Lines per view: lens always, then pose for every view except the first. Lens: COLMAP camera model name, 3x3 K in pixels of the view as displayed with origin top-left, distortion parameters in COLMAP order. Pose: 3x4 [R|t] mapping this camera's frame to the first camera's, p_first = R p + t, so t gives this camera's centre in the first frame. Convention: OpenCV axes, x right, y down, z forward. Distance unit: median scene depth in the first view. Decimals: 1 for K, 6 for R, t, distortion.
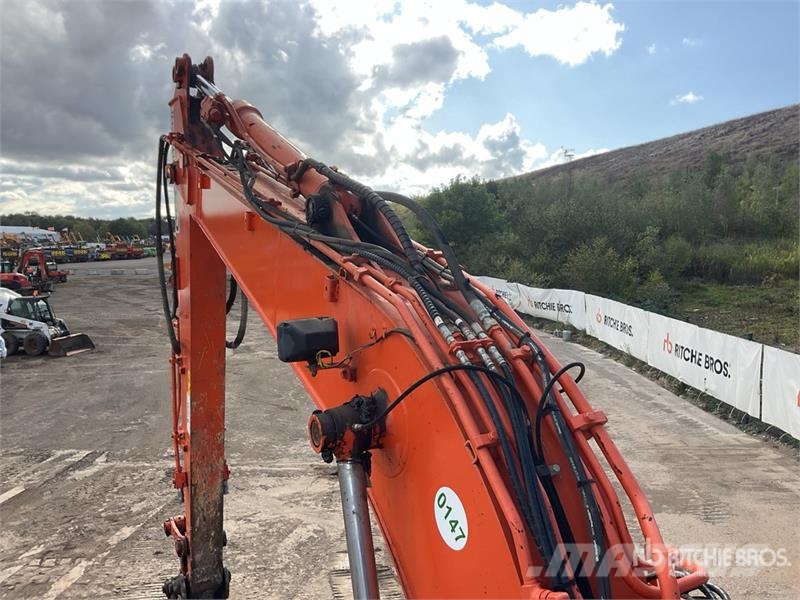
lens RADIAL K [[664.8, 0, 396.9], [0, 664.8, 300.0], [0, 0, 1]] dist [0.078708, -0.137121]
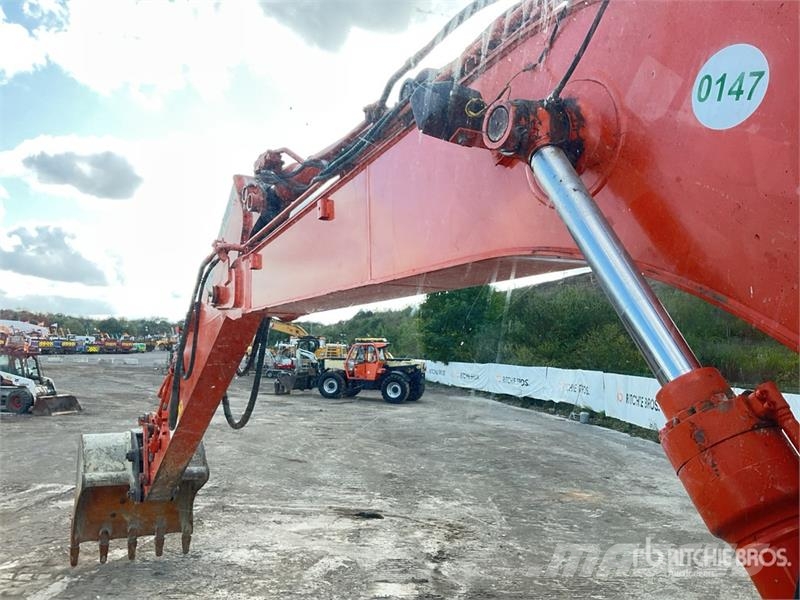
lens RADIAL K [[664.8, 0, 396.9], [0, 664.8, 300.0], [0, 0, 1]] dist [0.078708, -0.137121]
pose [[0.999138, 0.039345, 0.013246, -0.050776], [-0.036573, 0.985173, -0.167622, 0.100479], [-0.019644, 0.166993, 0.985762, 0.075420]]
